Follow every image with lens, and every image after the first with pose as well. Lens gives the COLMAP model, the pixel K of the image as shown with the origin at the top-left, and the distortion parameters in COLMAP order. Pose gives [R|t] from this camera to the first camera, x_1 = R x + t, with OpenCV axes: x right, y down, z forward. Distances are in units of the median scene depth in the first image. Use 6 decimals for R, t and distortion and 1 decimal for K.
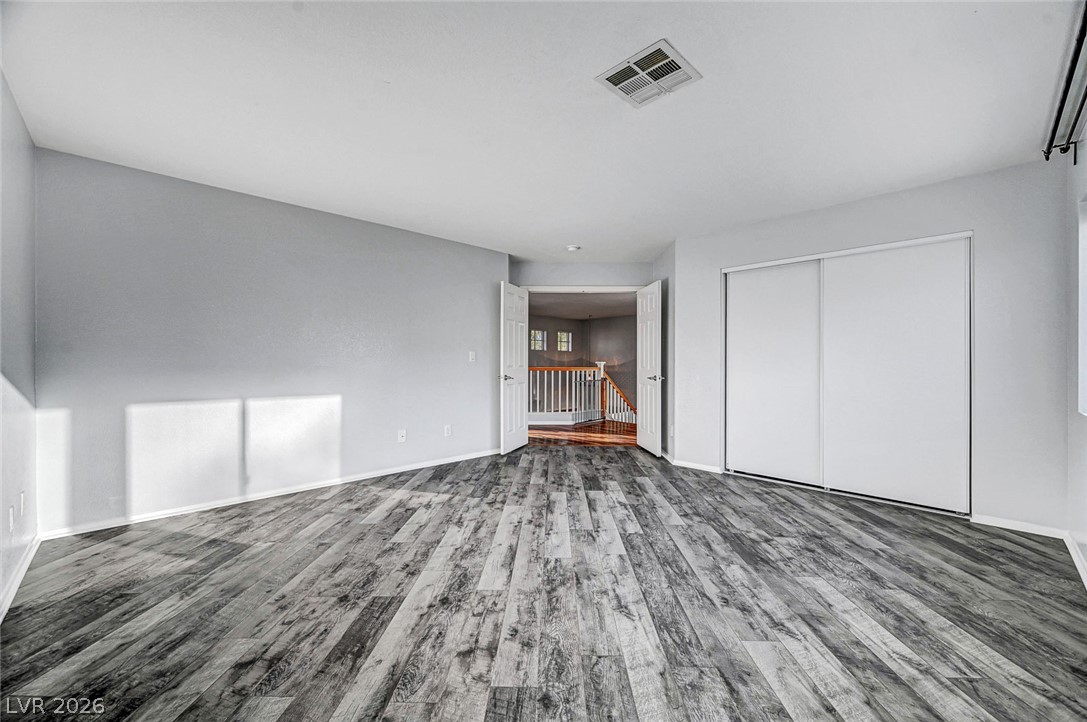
lens RADIAL K [[439.7, 0, 545.0], [0, 439.7, 364.1], [0, 0, 1]] dist [0.001780, 0.000951]
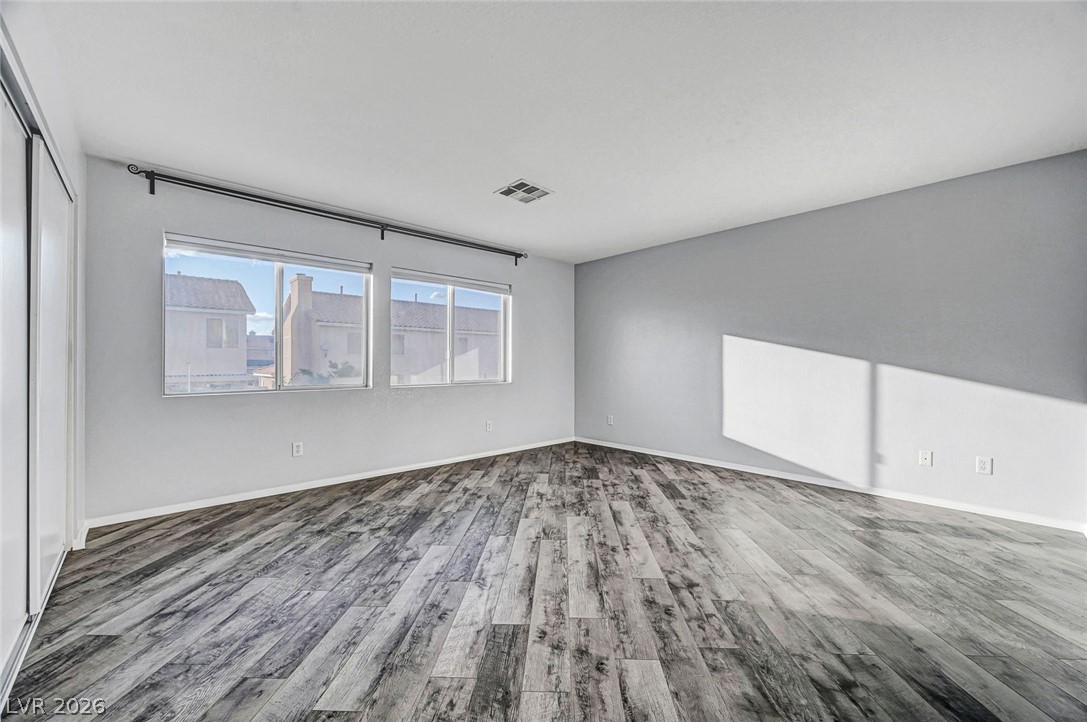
lens RADIAL K [[439.7, 0, 543.4], [0, 439.7, 359.7], [0, 0, 1]] dist [0.001780, 0.000951]
pose [[-0.999712, -0.001081, 0.023976, 0.085985], [-0.001131, 0.999997, -0.002069, 0.002978], [-0.023973, -0.002096, -0.999710, 1.975690]]
